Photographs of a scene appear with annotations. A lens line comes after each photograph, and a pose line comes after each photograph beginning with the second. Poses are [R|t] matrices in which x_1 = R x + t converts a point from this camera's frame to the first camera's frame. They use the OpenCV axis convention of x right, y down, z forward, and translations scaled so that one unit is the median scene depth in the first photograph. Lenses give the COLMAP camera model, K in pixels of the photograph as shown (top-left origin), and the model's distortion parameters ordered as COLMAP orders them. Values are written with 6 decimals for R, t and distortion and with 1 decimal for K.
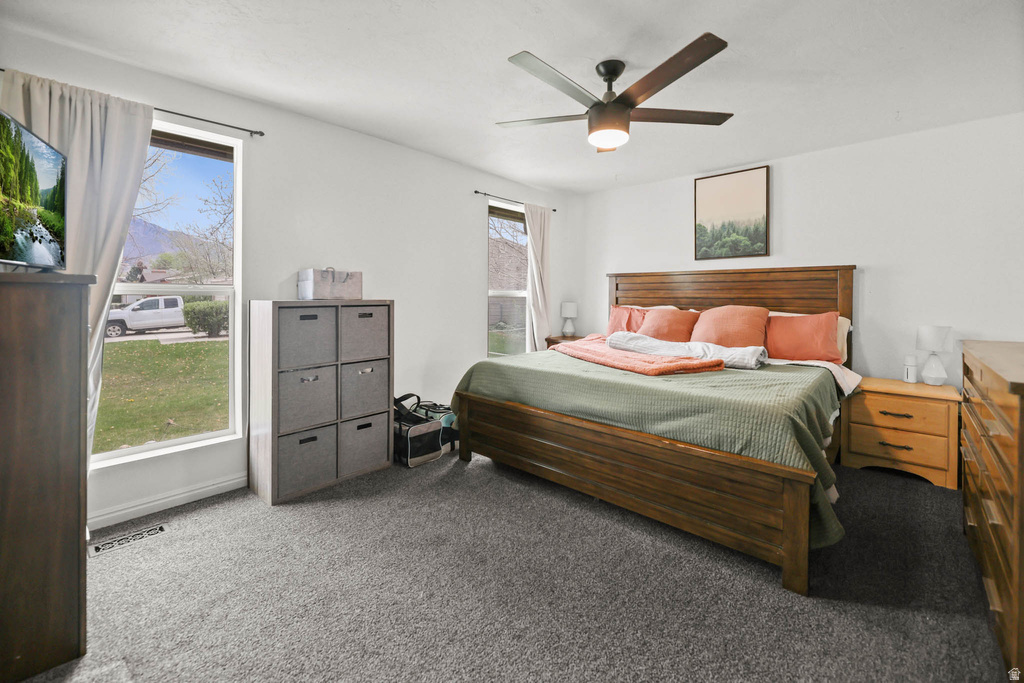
lens RADIAL K [[424.8, 0, 526.9], [0, 424.8, 322.2], [0, 0, 1]] dist [-0.002942, -0.000349]
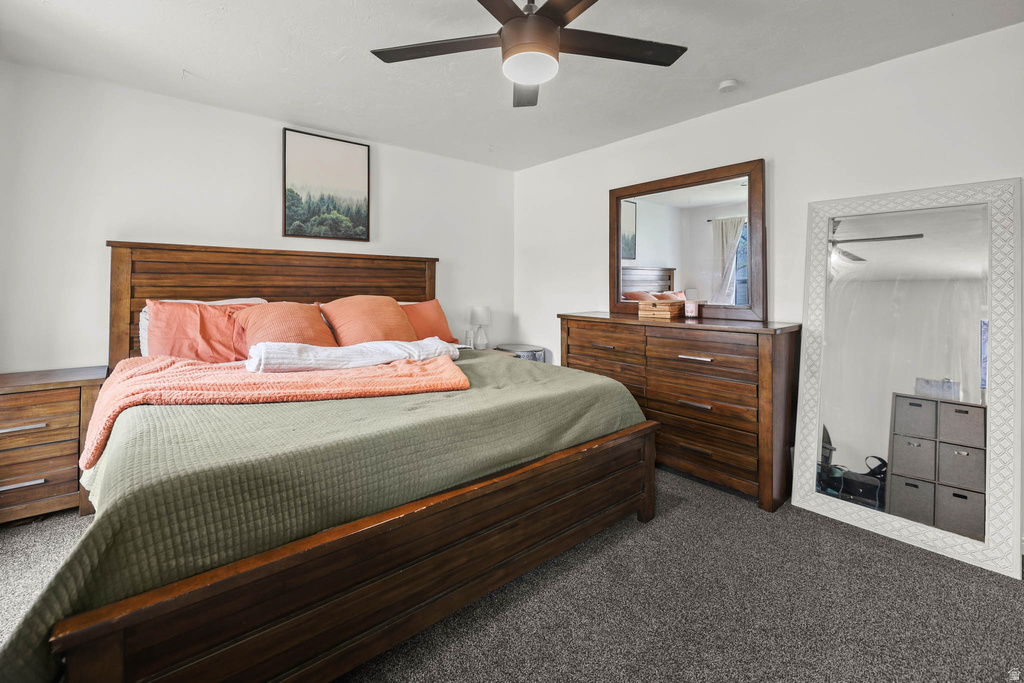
lens RADIAL K [[433.7, 0, 489.6], [0, 433.7, 295.4], [0, 0, 1]] dist [-0.000565, -0.000104]
pose [[0.166782, -0.023061, 0.985724, -0.322186], [0.056021, 0.998333, 0.013878, -0.034752], [-0.984401, 0.052906, 0.167796, 0.563386]]
